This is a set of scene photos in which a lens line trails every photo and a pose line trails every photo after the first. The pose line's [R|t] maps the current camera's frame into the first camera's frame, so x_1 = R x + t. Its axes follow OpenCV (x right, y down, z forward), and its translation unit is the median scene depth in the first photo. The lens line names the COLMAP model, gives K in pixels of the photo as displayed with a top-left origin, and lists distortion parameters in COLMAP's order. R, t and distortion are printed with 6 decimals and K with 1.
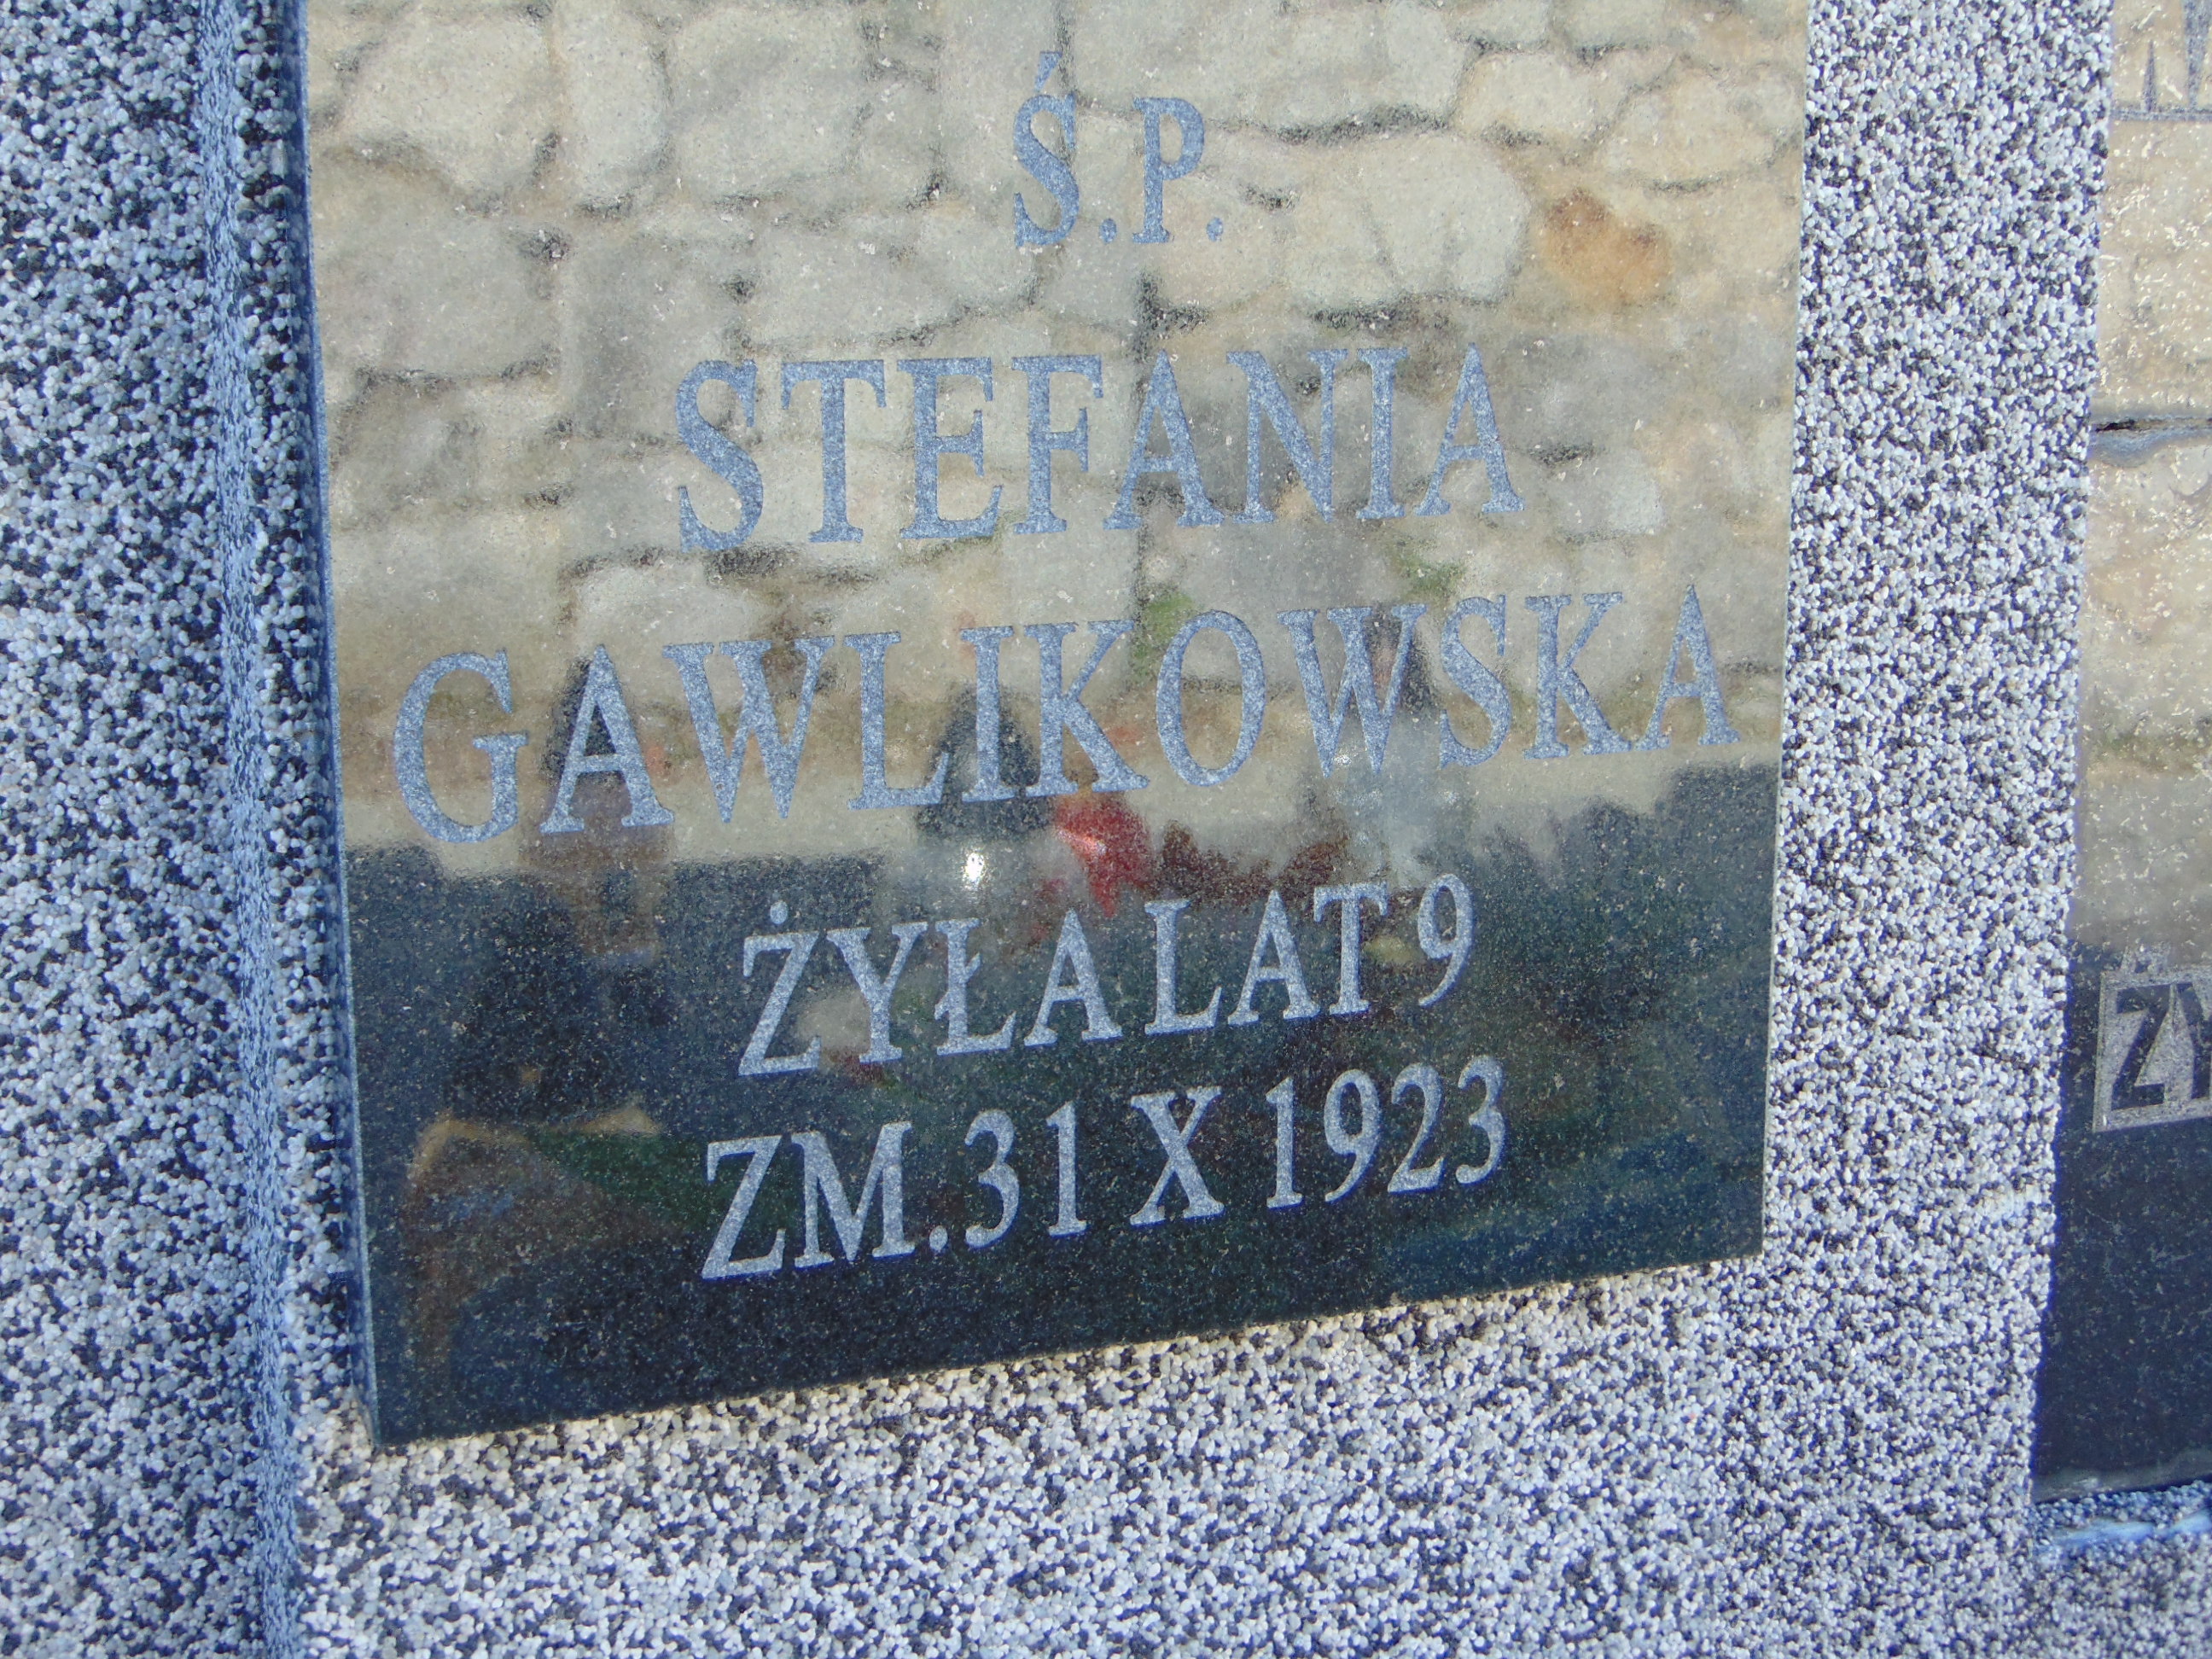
lens RADIAL K [[3171.3, 0, 1104.7], [0, 3171.3, 835.2], [0, 0, 1]] dist [-0.040804, 0.000000]
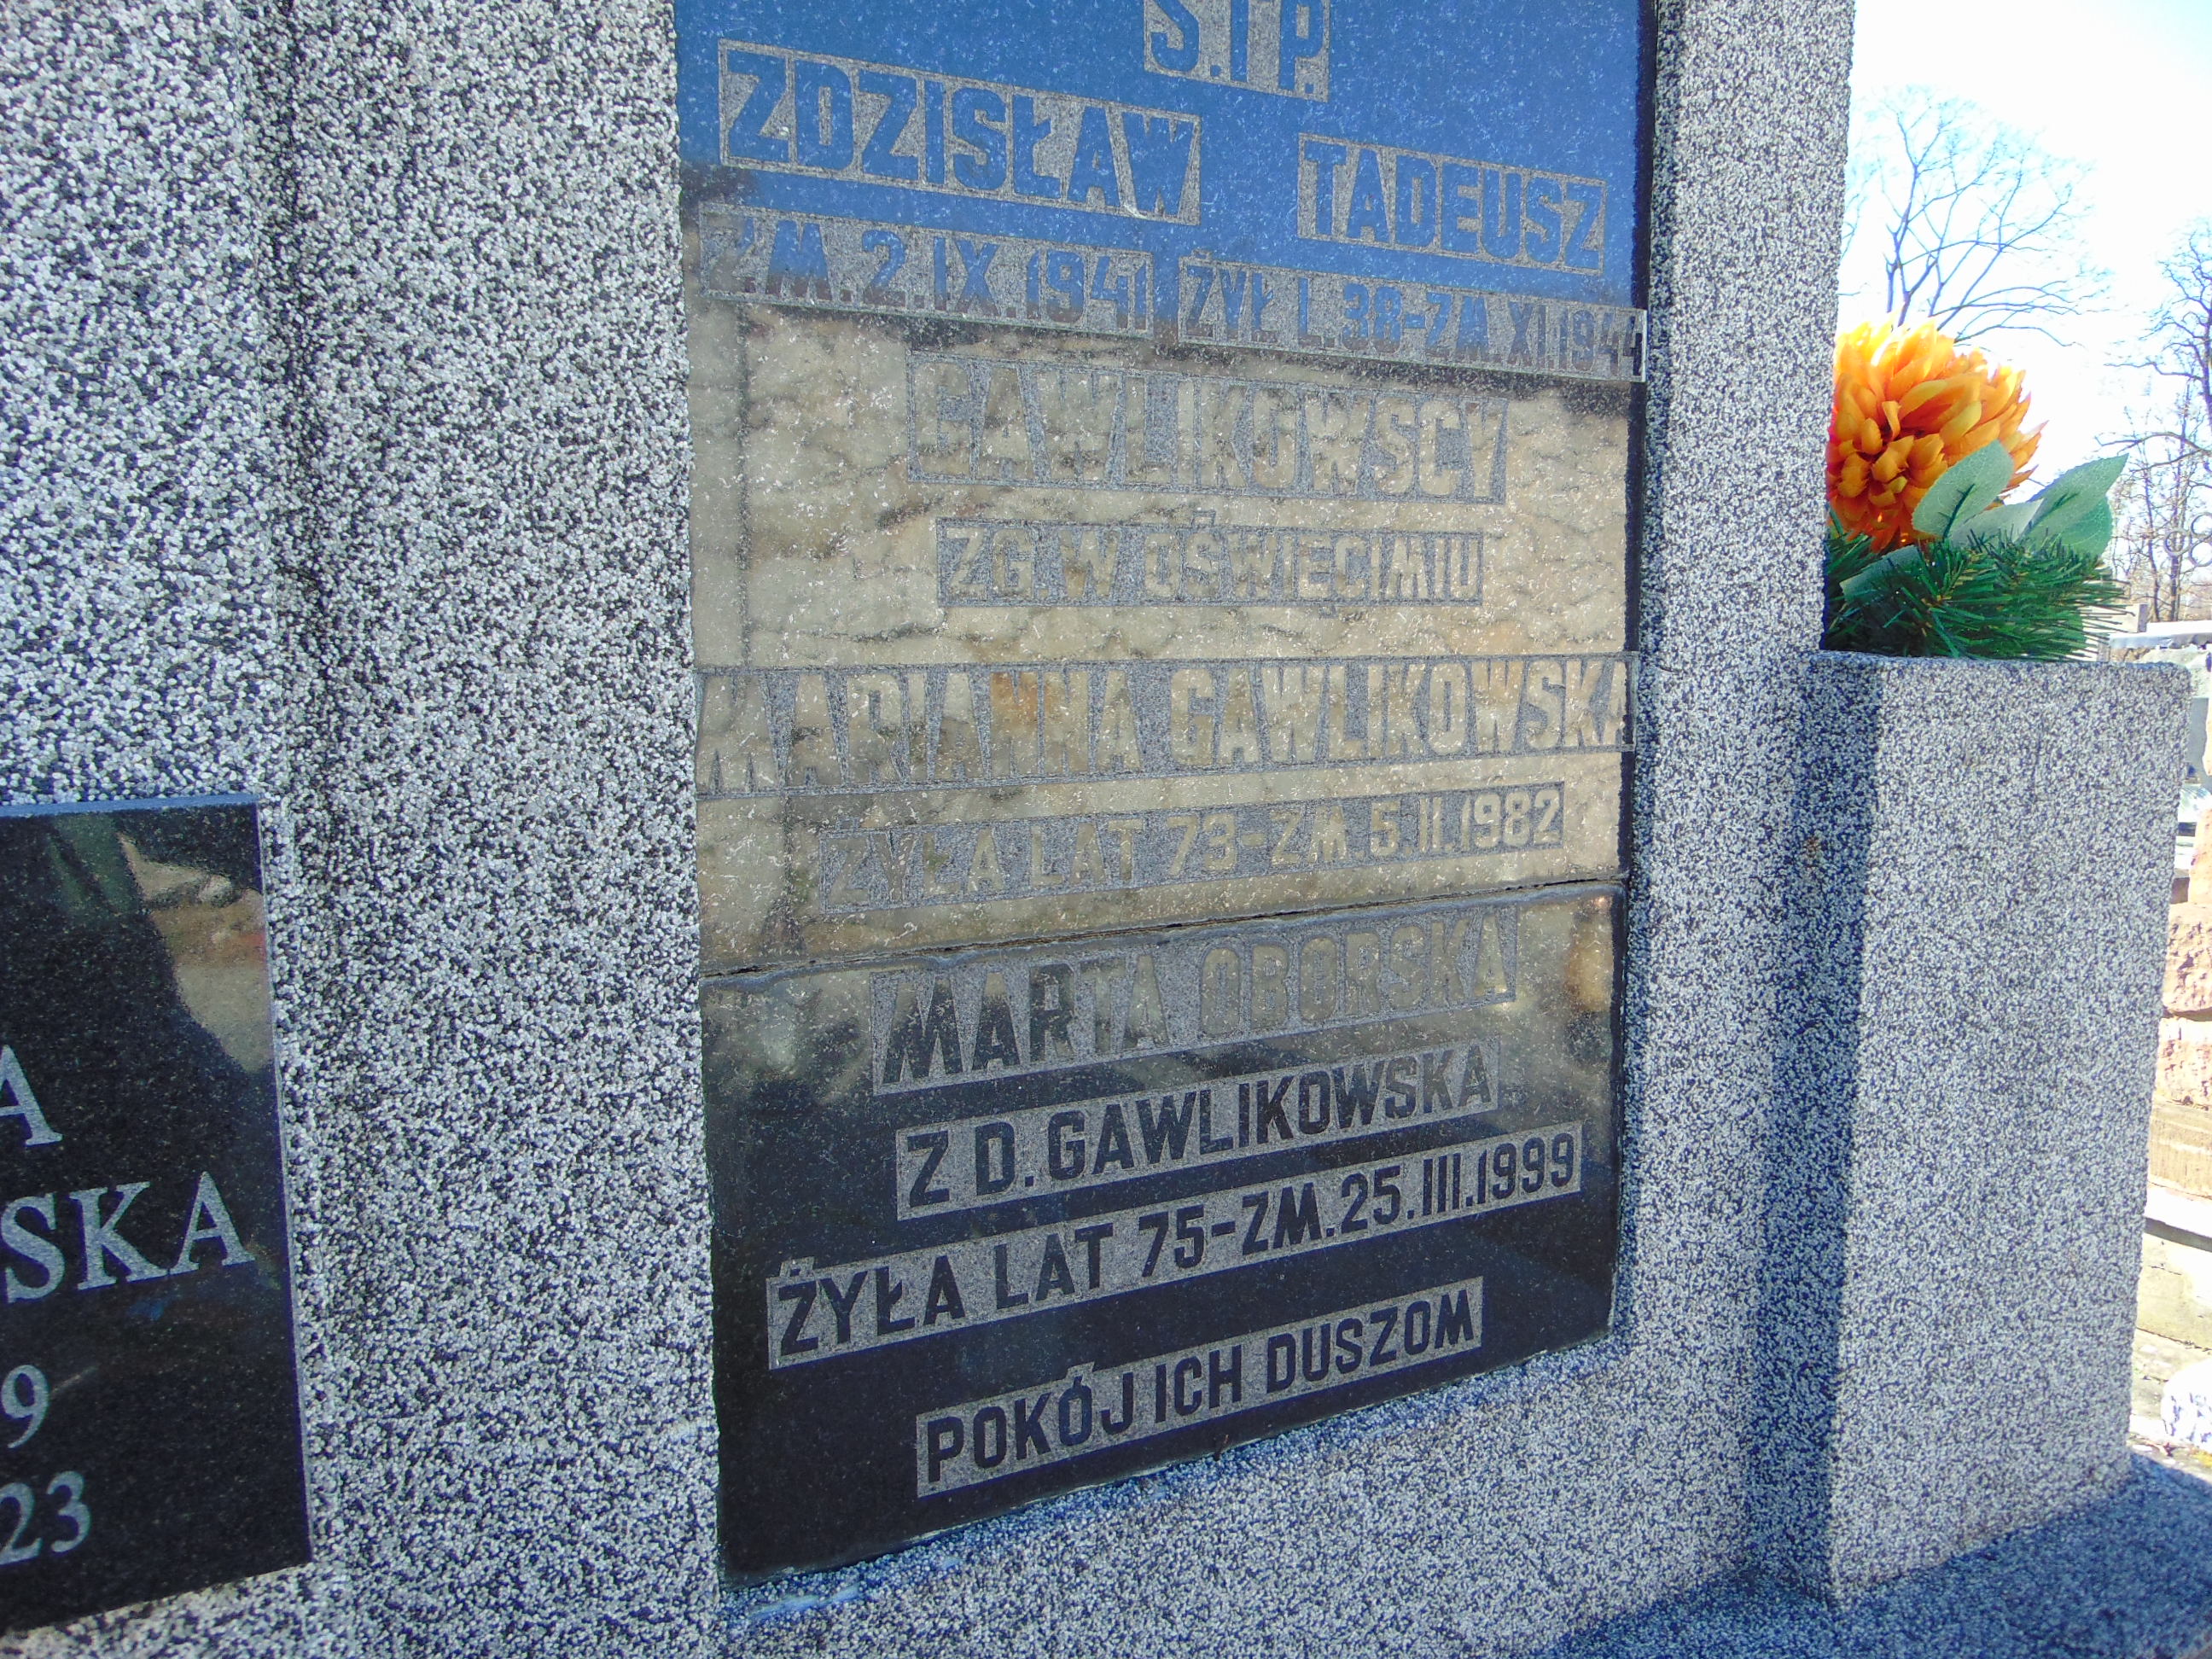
lens RADIAL K [[1609.3, 0, 1110.6], [0, 1609.3, 836.7], [0, 0, 1]] dist [-0.003232, 0.013874]
pose [[0.995492, -0.012800, 0.093982, 0.454125], [0.018325, 0.998139, -0.058167, -0.153300], [-0.093062, 0.059627, 0.993873, 0.101288]]
